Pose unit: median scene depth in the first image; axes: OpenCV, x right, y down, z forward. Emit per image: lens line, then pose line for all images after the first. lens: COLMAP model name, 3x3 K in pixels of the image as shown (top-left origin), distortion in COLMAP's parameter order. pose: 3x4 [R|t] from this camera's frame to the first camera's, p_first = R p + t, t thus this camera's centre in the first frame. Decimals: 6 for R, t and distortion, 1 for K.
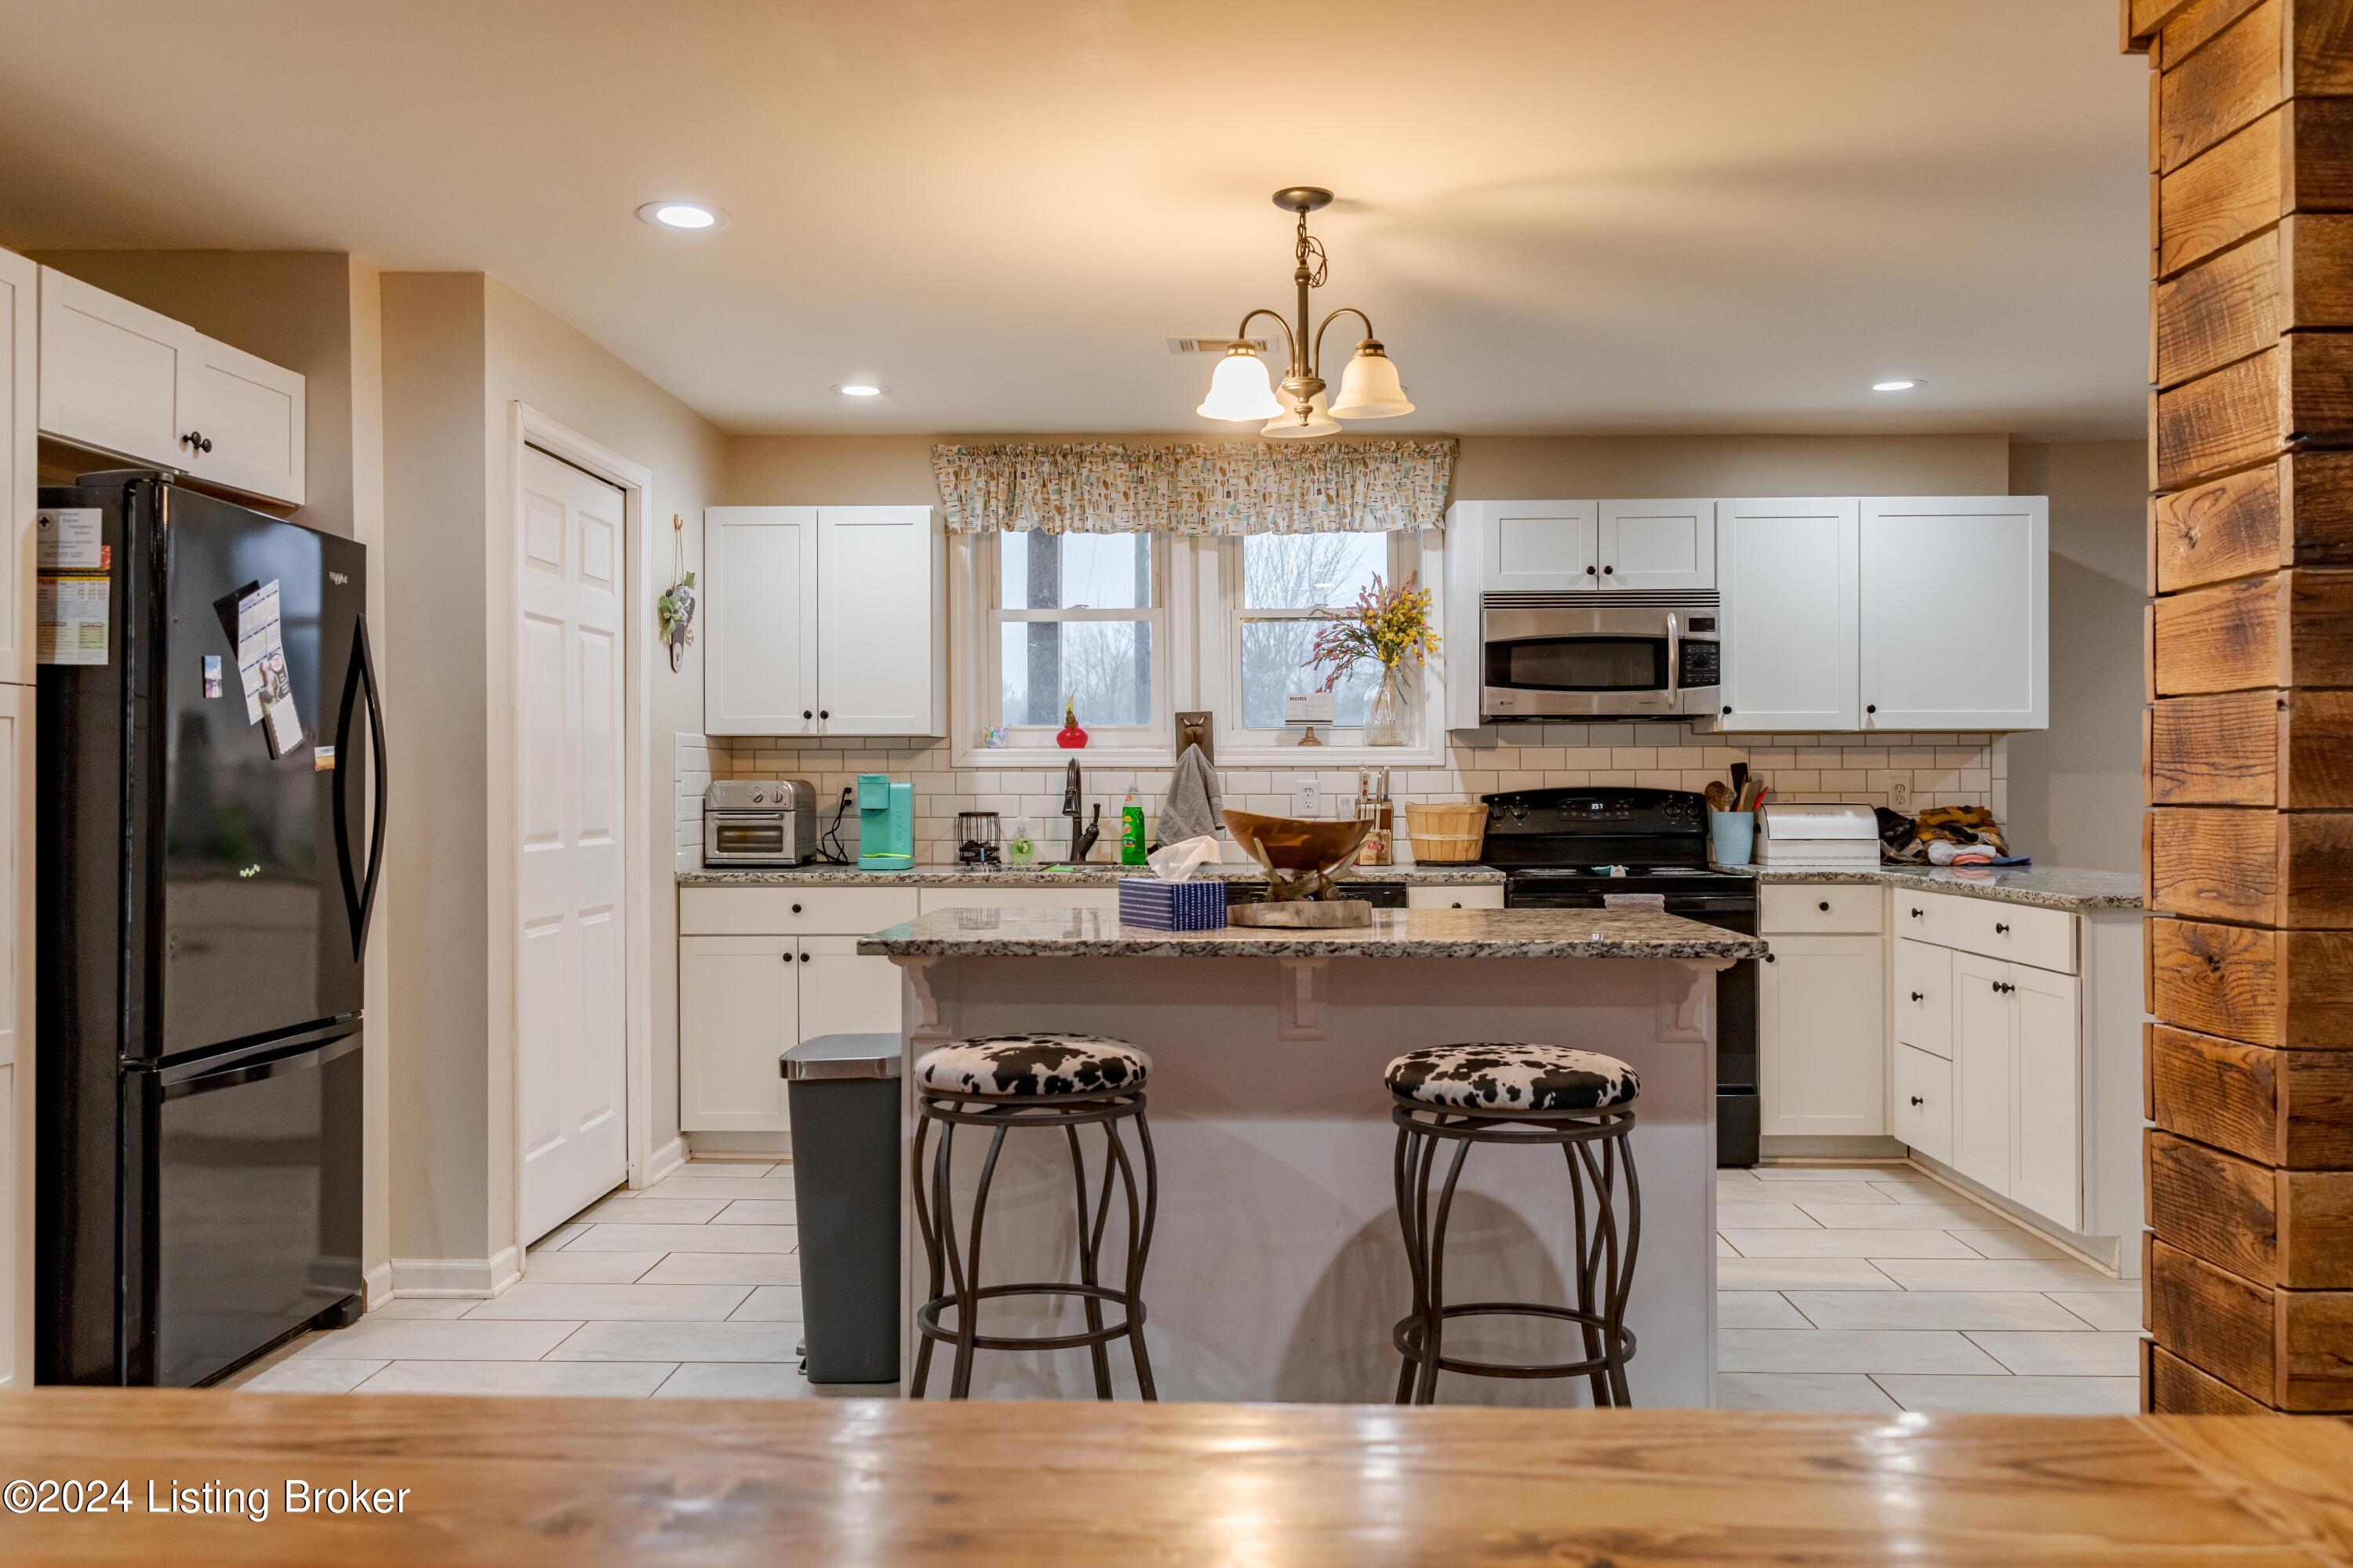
lens RADIAL K [[1868.0, 0, 1161.7], [0, 1868.0, 779.3], [0, 0, 1]] dist [0.007029, 0.001904]
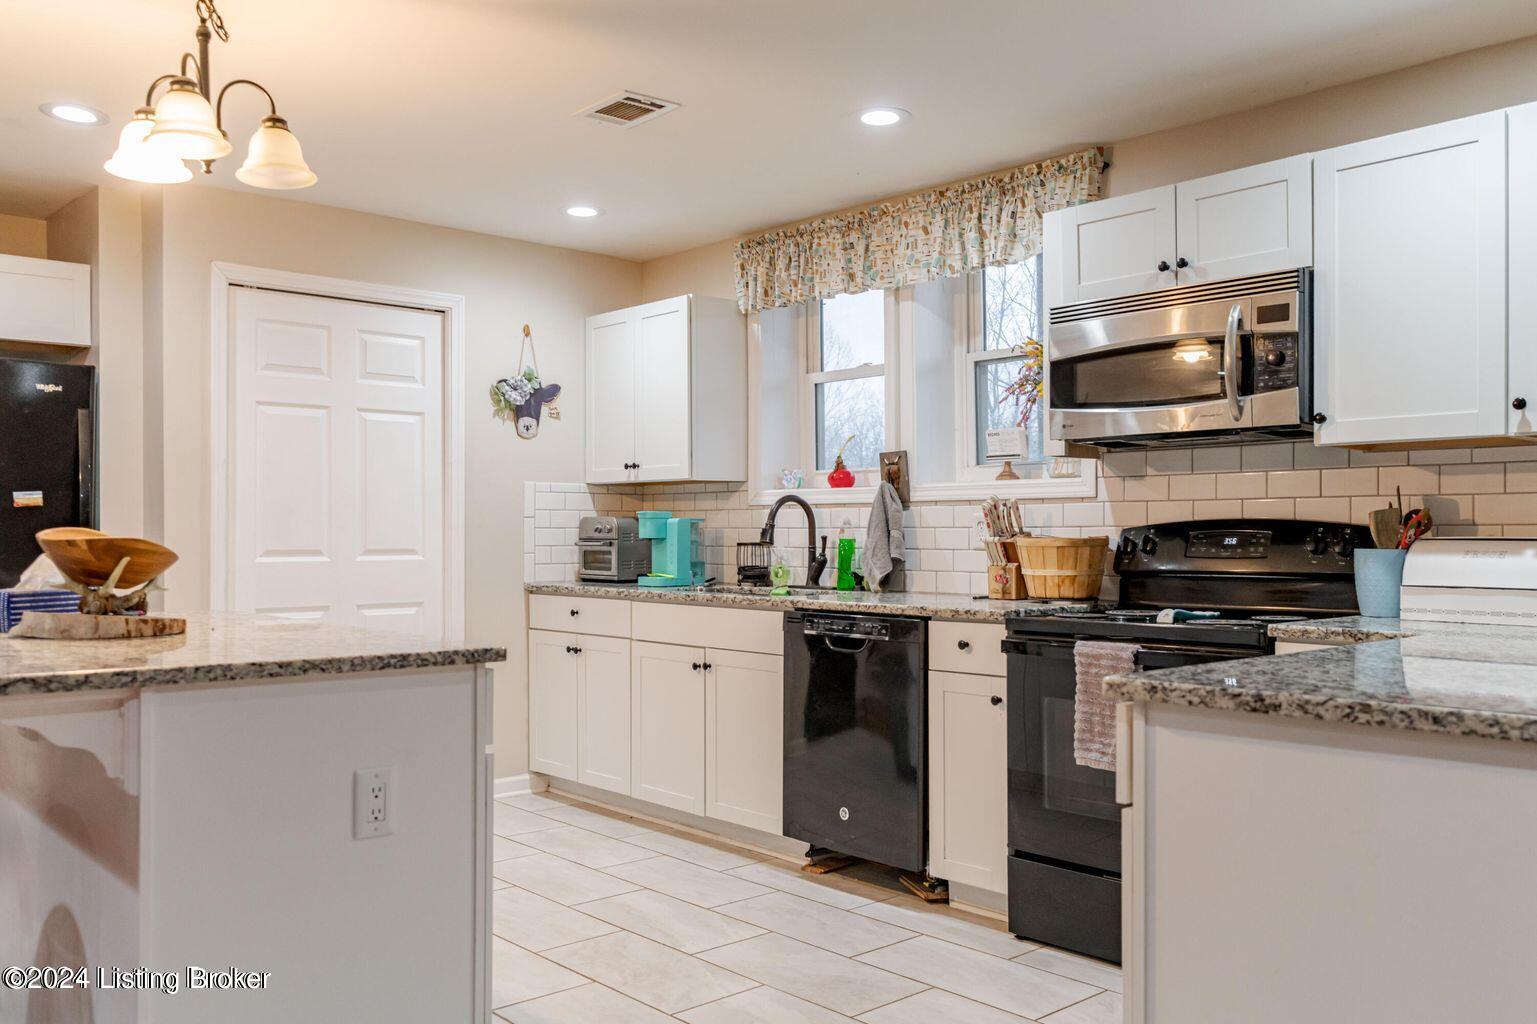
lens RADIAL K [[1261.8, 0, 768.5], [0, 1261.8, 512.0], [0, 0, 1]] dist [0.001856, 0.001300]
pose [[0.694175, -0.009078, -0.719749, 0.513614], [-0.001214, 0.999904, -0.013782, 0.009651], [0.719806, 0.010441, 0.694097, 0.458418]]
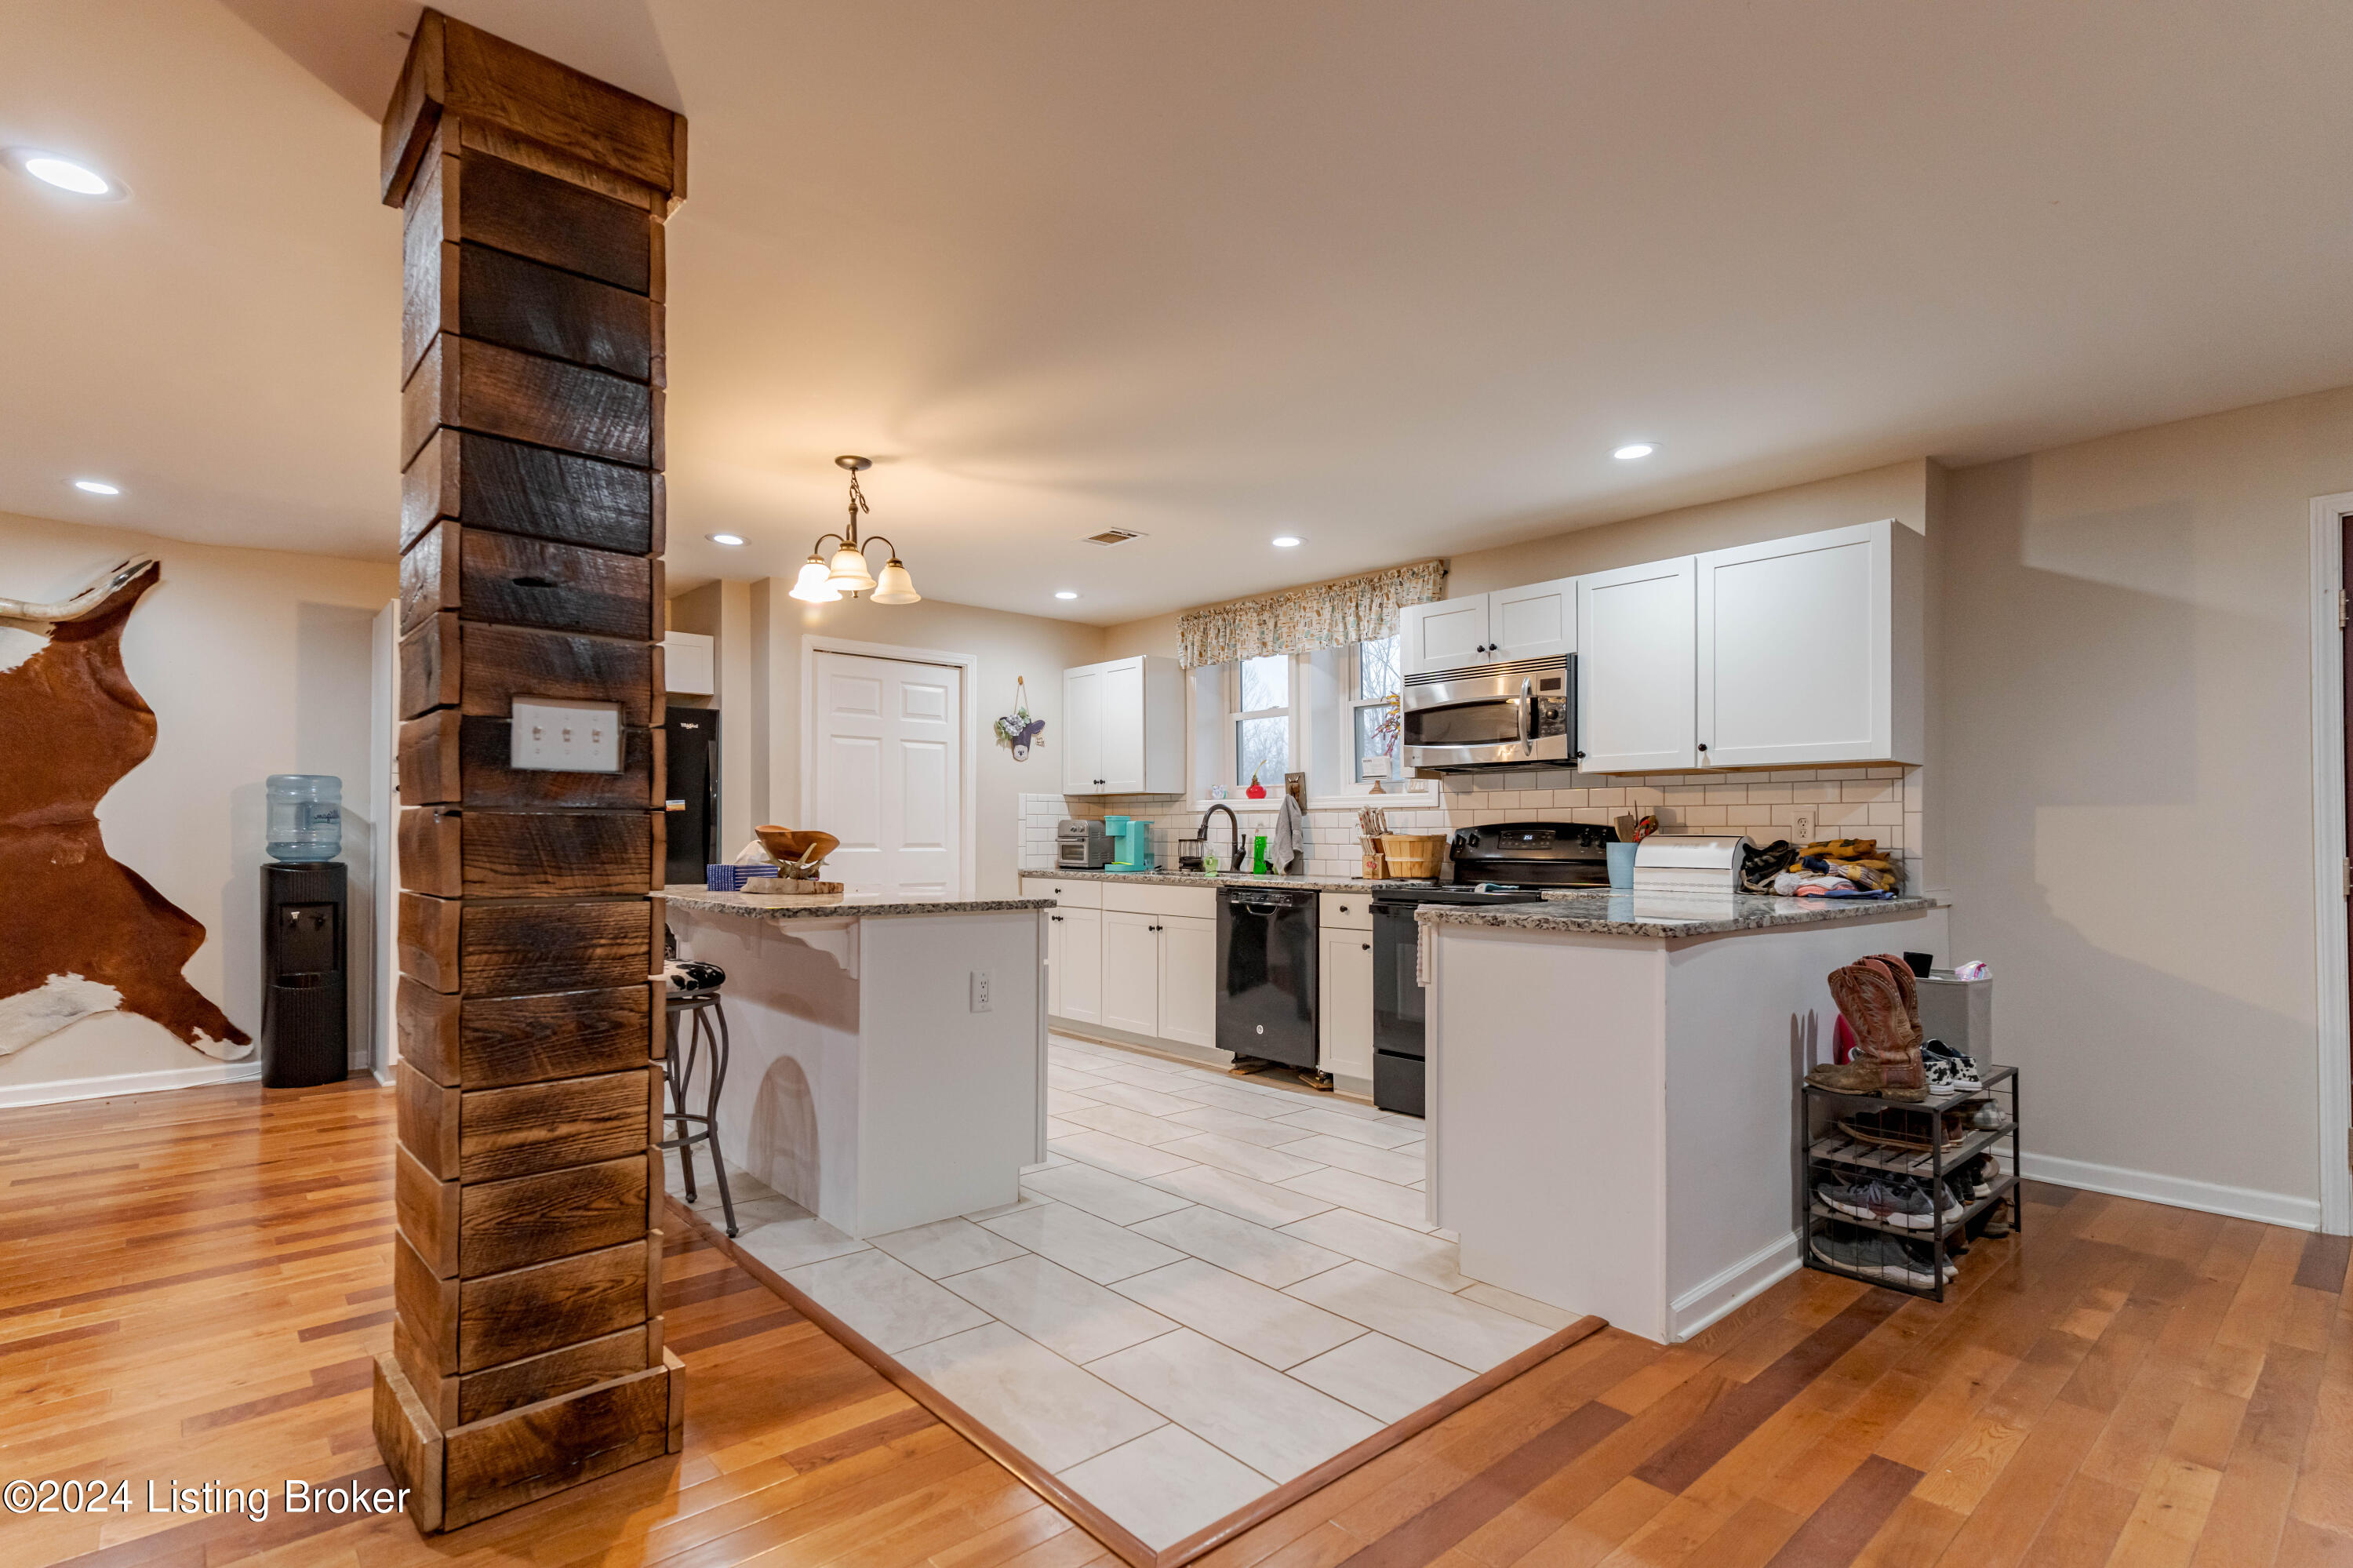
lens RADIAL K [[1133.9, 0, 1174.7], [0, 1133.9, 799.3], [0, 0, 1]] dist [-0.001245, -0.000198]
pose [[0.690164, -0.018170, -0.723425, 0.628820], [-0.004484, 0.999558, -0.029384, 0.012614], [0.723639, 0.023524, 0.689778, 0.321147]]
